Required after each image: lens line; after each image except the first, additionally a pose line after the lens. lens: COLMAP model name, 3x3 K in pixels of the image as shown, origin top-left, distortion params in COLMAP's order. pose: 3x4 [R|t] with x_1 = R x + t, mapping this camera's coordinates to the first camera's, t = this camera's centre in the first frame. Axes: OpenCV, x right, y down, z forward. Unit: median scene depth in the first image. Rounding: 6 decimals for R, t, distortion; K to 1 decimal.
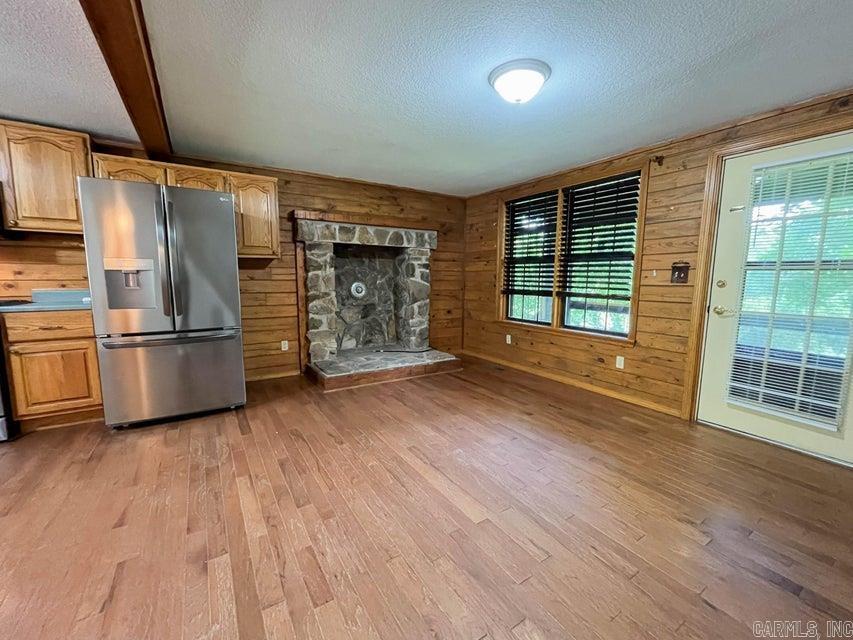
lens RADIAL K [[353.5, 0, 421.3], [0, 353.5, 320.7], [0, 0, 1]] dist [-0.001834, -0.000097]
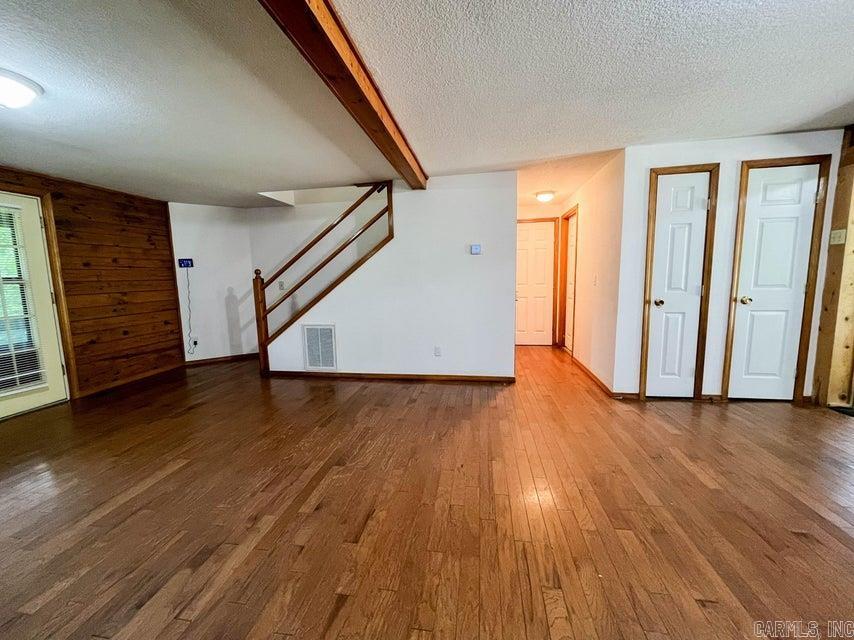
lens RADIAL K [[353.9, 0, 421.8], [0, 353.9, 320.7], [0, 0, 1]] dist [-0.001834, -0.000097]
pose [[-0.752194, -0.070435, 0.655166, -0.863237], [0.104350, 0.968992, 0.223977, -0.118307], [-0.650627, 0.236841, -0.721520, 0.765475]]
